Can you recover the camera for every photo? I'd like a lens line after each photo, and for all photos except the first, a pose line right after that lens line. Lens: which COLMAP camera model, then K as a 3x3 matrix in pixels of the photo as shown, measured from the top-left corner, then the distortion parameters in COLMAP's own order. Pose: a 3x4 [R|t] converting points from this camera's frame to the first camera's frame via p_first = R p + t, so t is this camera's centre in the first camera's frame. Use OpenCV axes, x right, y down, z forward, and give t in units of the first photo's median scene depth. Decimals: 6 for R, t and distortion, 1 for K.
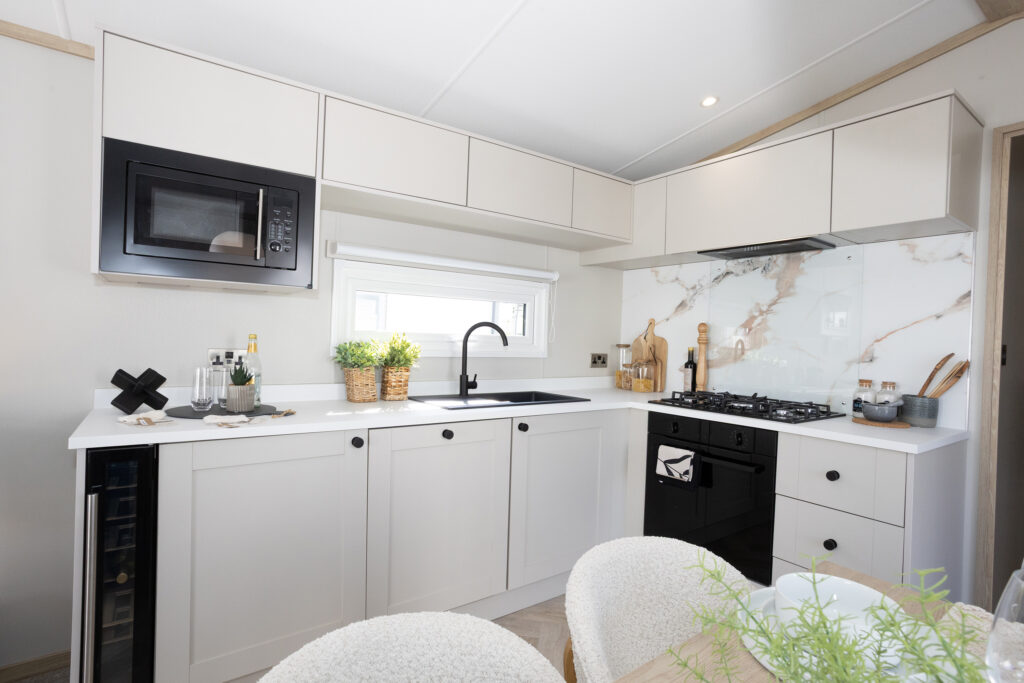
lens RADIAL K [[506.1, 0, 492.3], [0, 506.1, 336.5], [0, 0, 1]] dist [-0.024807, 0.005493]
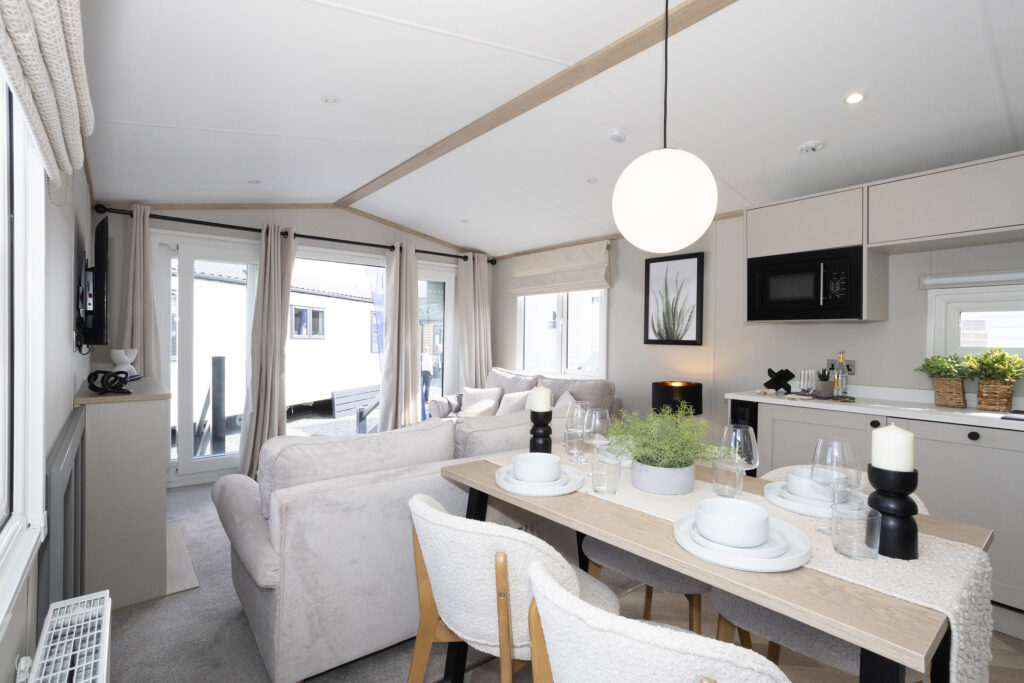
lens RADIAL K [[488.7, 0, 505.9], [0, 488.7, 344.8], [0, 0, 1]] dist [-0.042748, 0.023627]
pose [[0.071638, -0.014935, -0.997319, 0.770835], [-0.008387, 0.999844, -0.015576, 0.008777], [0.997395, 0.009481, 0.071502, -0.115872]]
